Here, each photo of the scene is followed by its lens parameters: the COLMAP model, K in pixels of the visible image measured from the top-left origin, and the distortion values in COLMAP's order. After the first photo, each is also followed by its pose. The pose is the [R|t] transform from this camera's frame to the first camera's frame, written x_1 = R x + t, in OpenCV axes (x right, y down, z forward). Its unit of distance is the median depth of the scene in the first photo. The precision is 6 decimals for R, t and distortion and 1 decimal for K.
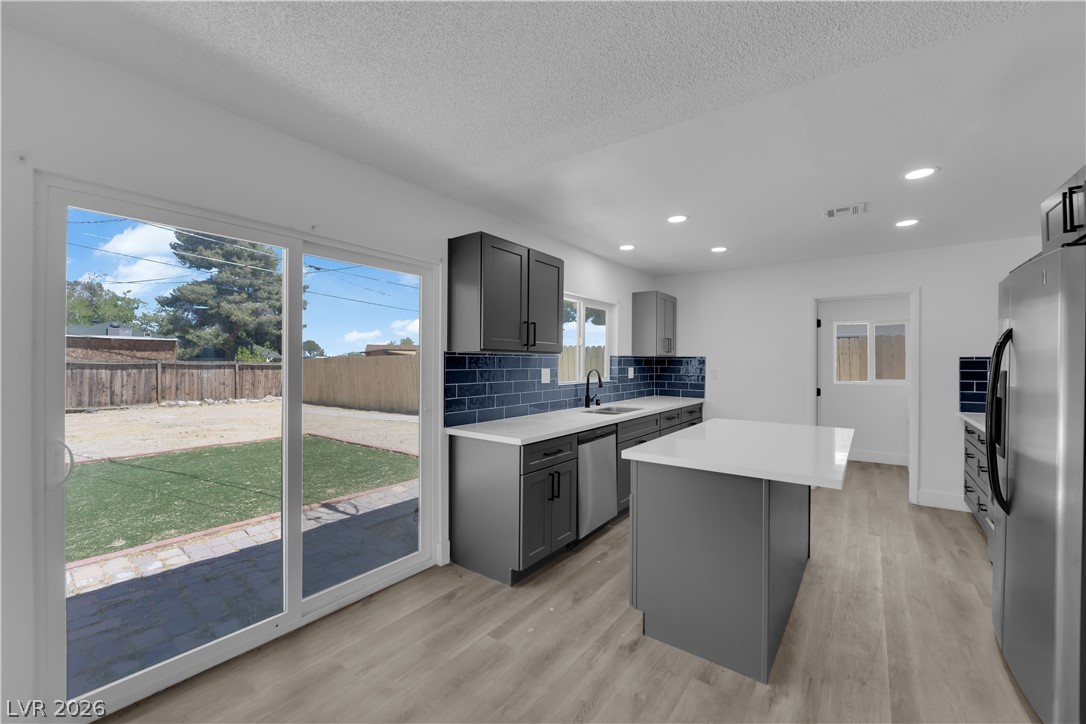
lens RADIAL K [[437.7, 0, 543.0], [0, 437.7, 362.0], [0, 0, 1]] dist [-0.011081, -0.002593]
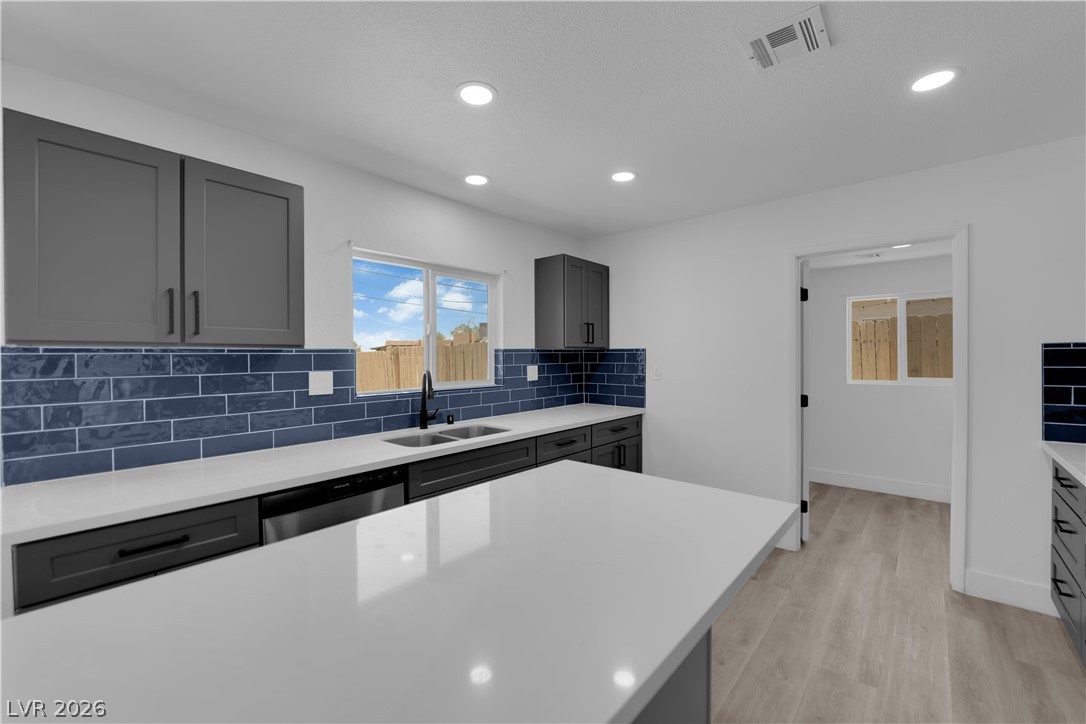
lens RADIAL K [[437.7, 0, 543.0], [0, 437.7, 362.0], [0, 0, 1]] dist [-0.011081, -0.002593]
pose [[0.996487, -0.011203, -0.082996, 0.281145], [0.012383, 0.999829, 0.013712, -0.002406], [0.082828, -0.014692, 0.996456, 0.302895]]
